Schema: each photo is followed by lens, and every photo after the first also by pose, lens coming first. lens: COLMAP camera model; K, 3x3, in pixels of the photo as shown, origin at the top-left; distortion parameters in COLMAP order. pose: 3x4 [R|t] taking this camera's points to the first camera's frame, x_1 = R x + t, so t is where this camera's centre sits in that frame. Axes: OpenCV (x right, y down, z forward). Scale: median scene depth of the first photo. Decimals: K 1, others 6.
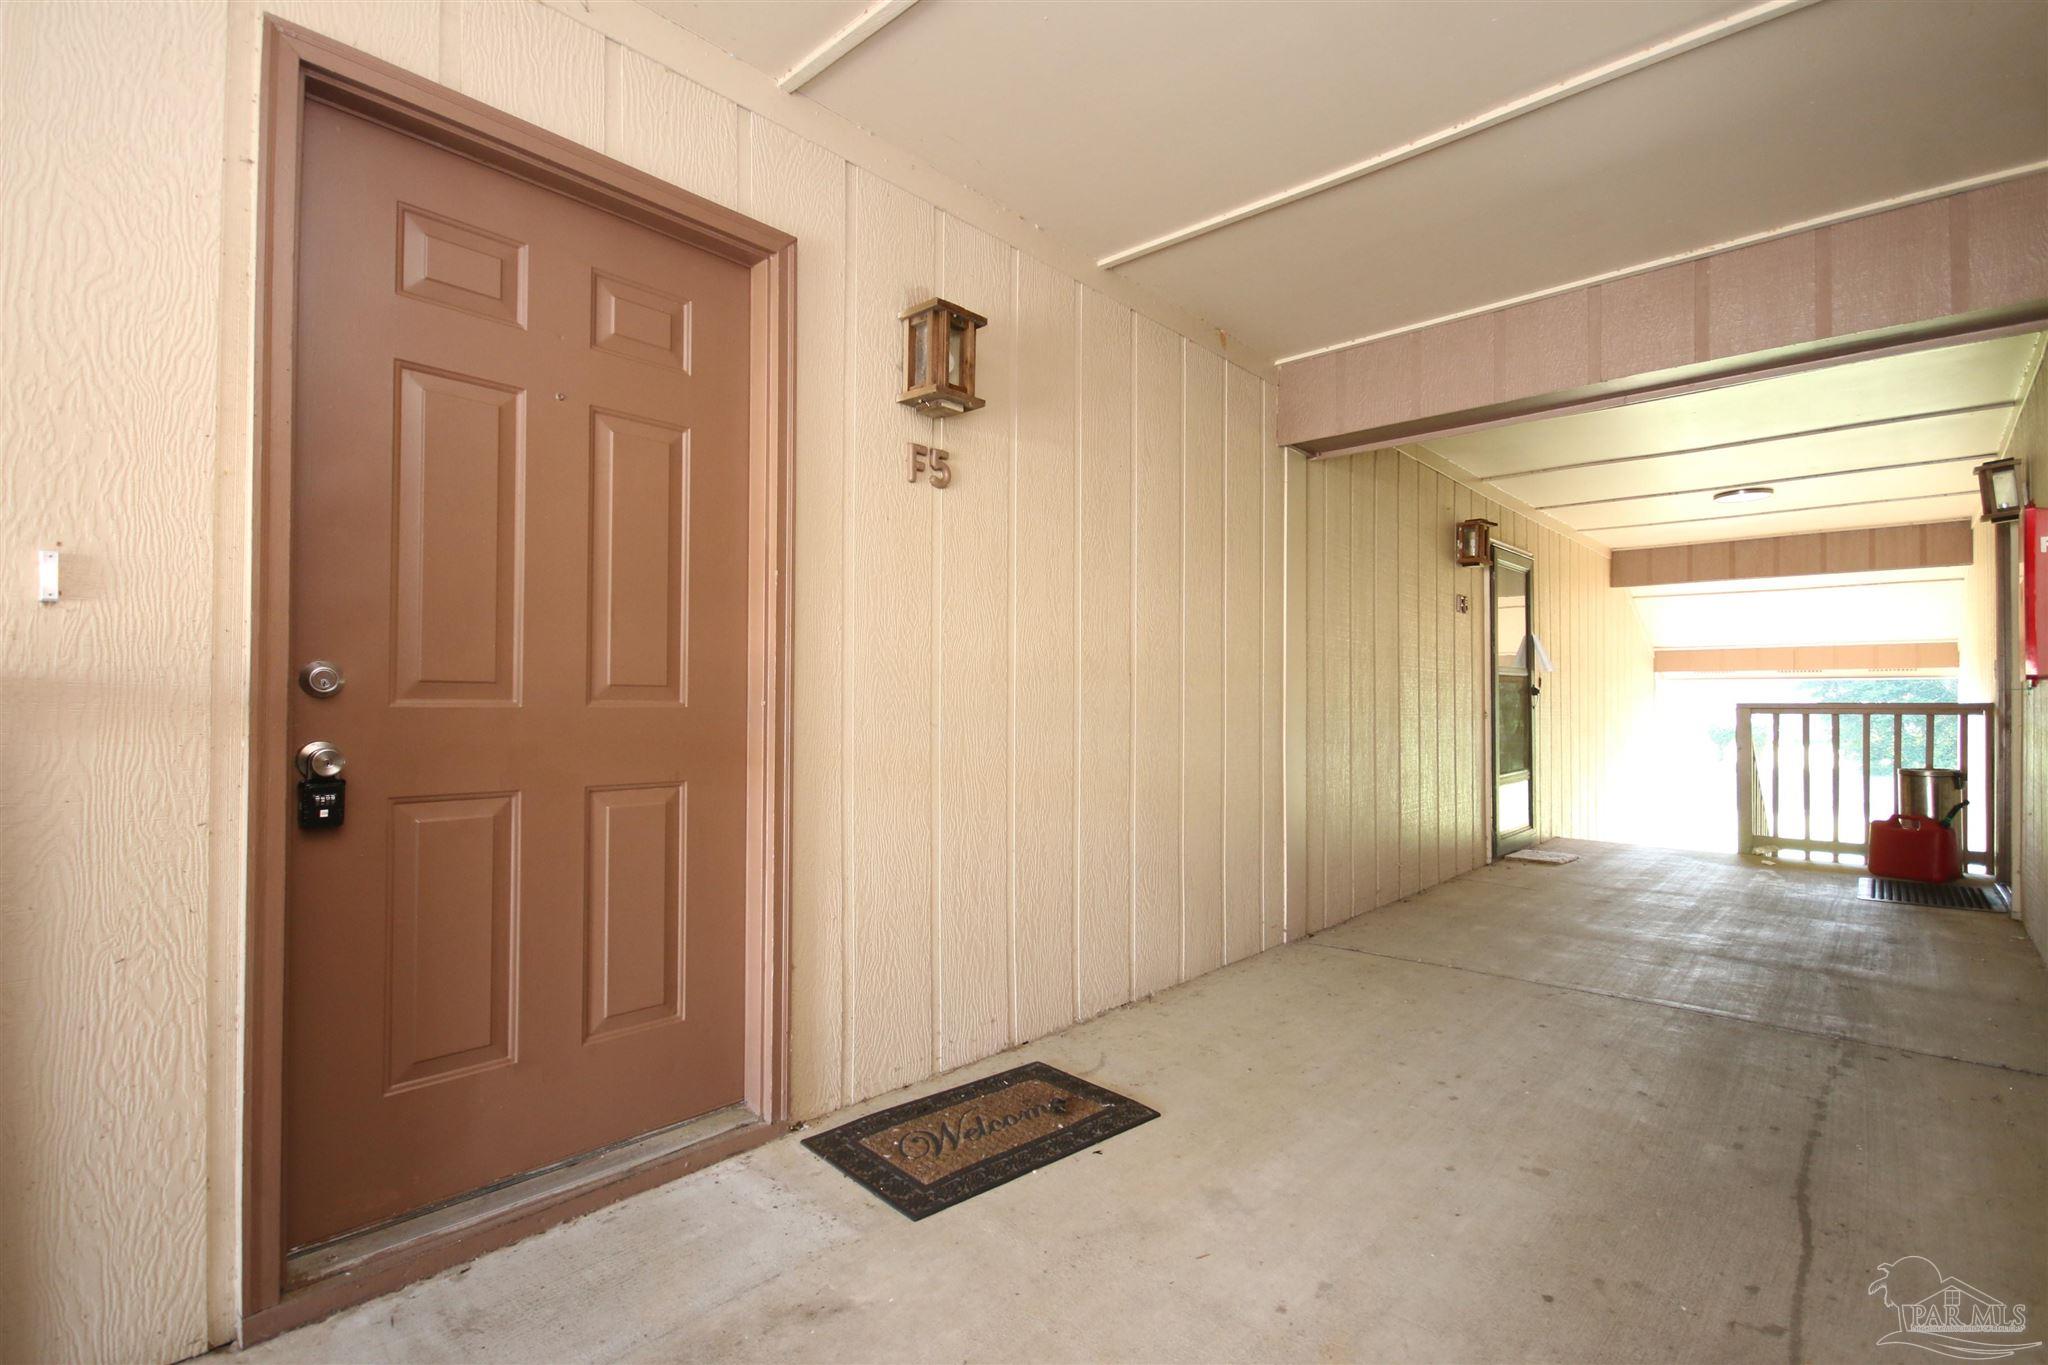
lens RADIAL K [[961.3, 0, 1024.0], [0, 961.3, 682.5], [0, 0, 1]] dist [-0.000745, -0.000148]
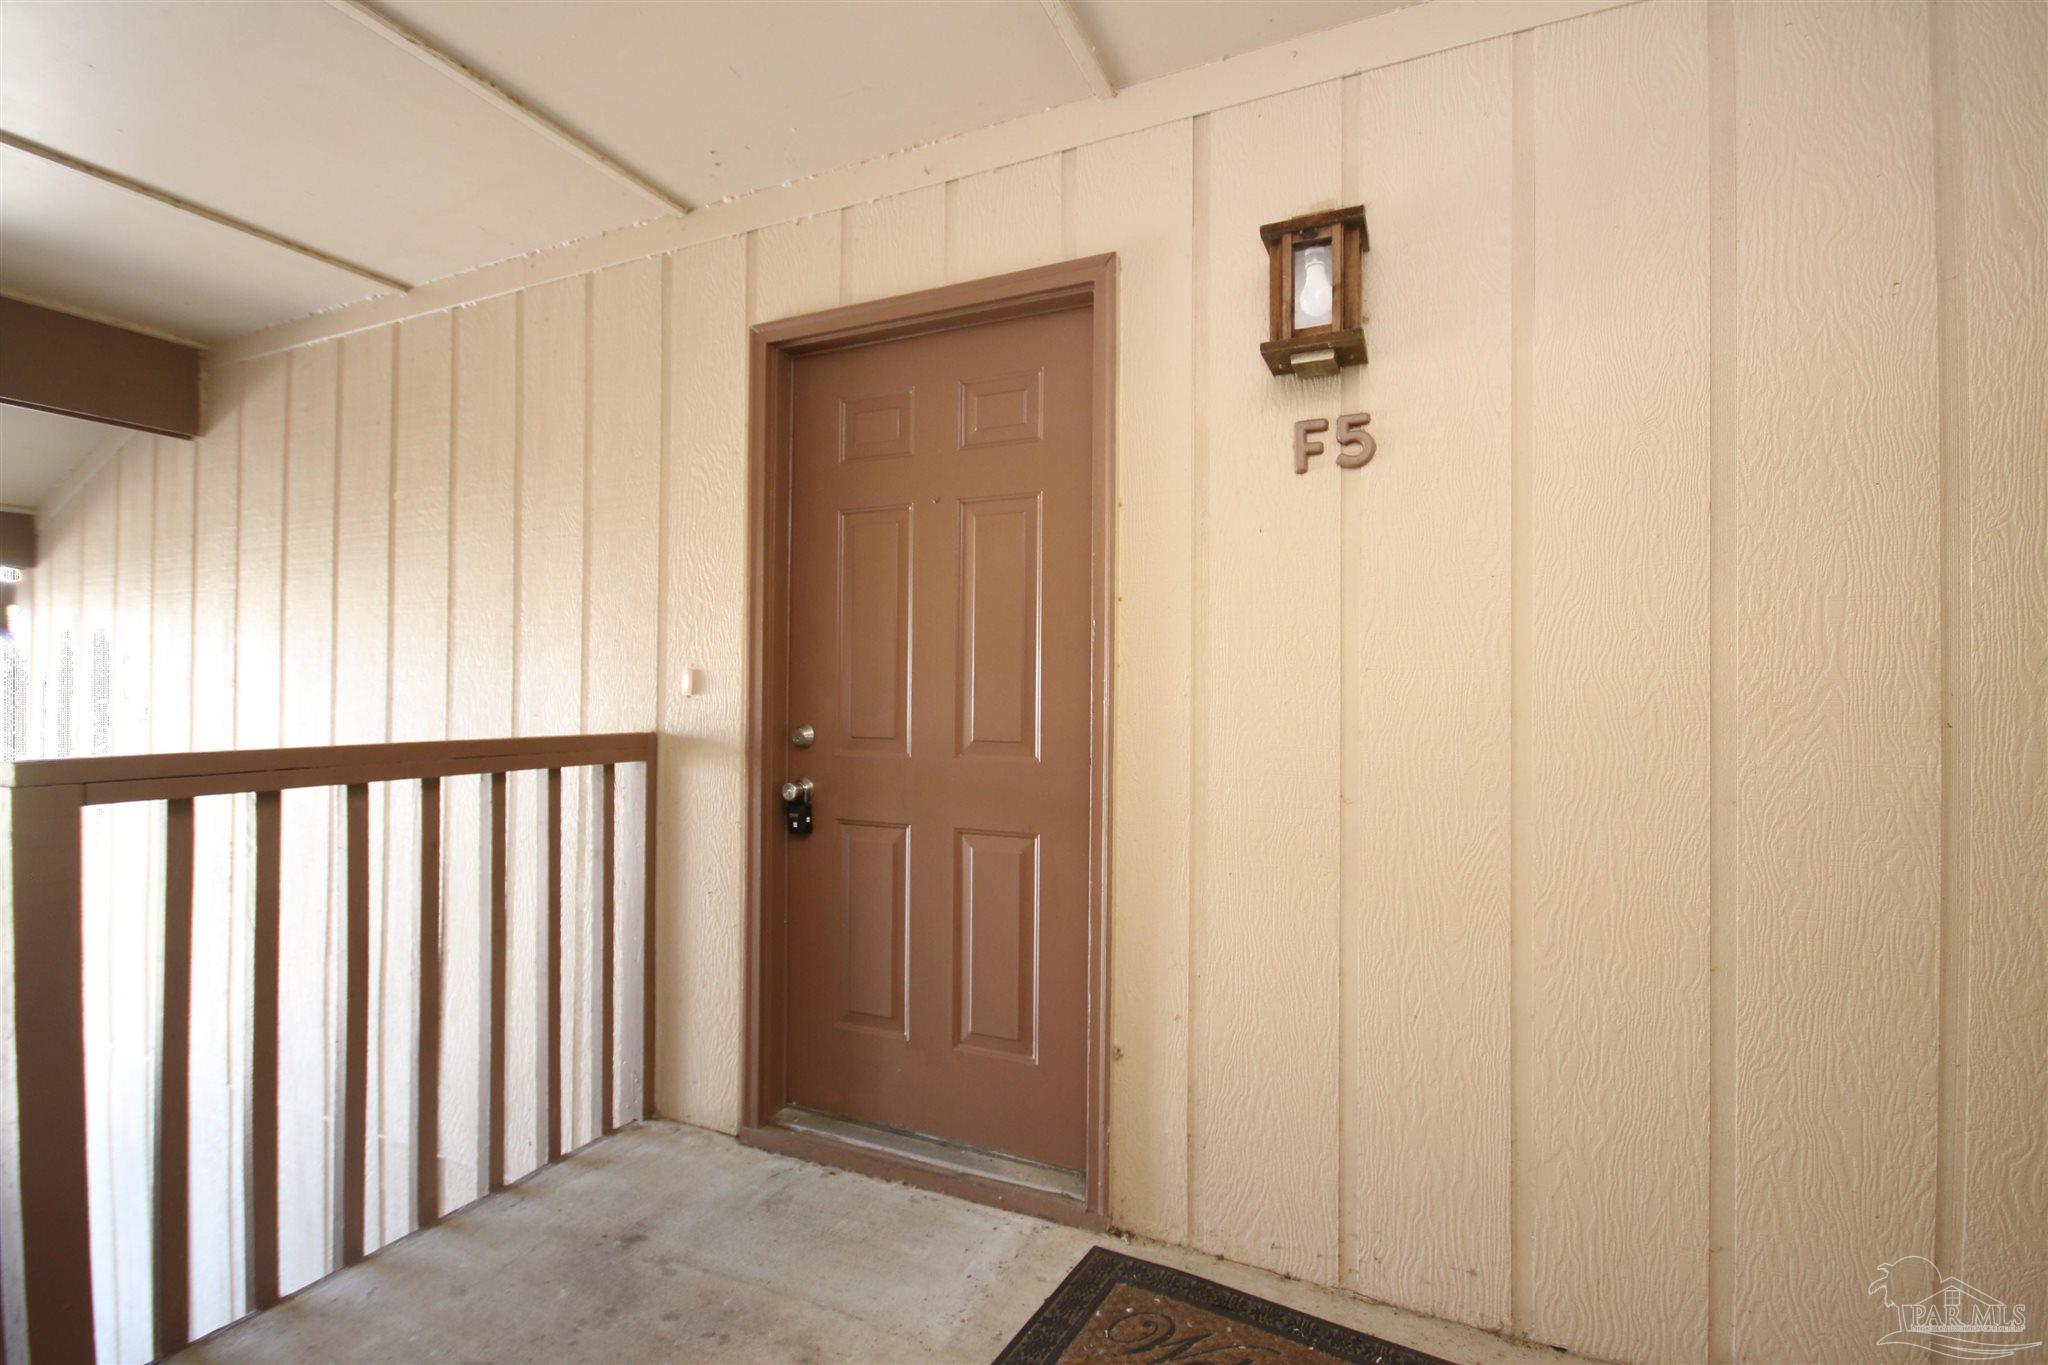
lens RADIAL K [[961.3, 0, 1024.0], [0, 961.3, 682.5], [0, 0, 1]] dist [-0.000745, -0.000148]
pose [[0.294766, -0.012217, -0.955491, 0.653332], [0.019541, 0.999786, -0.006755, -0.055893], [0.955370, -0.016681, 0.294942, 0.702863]]
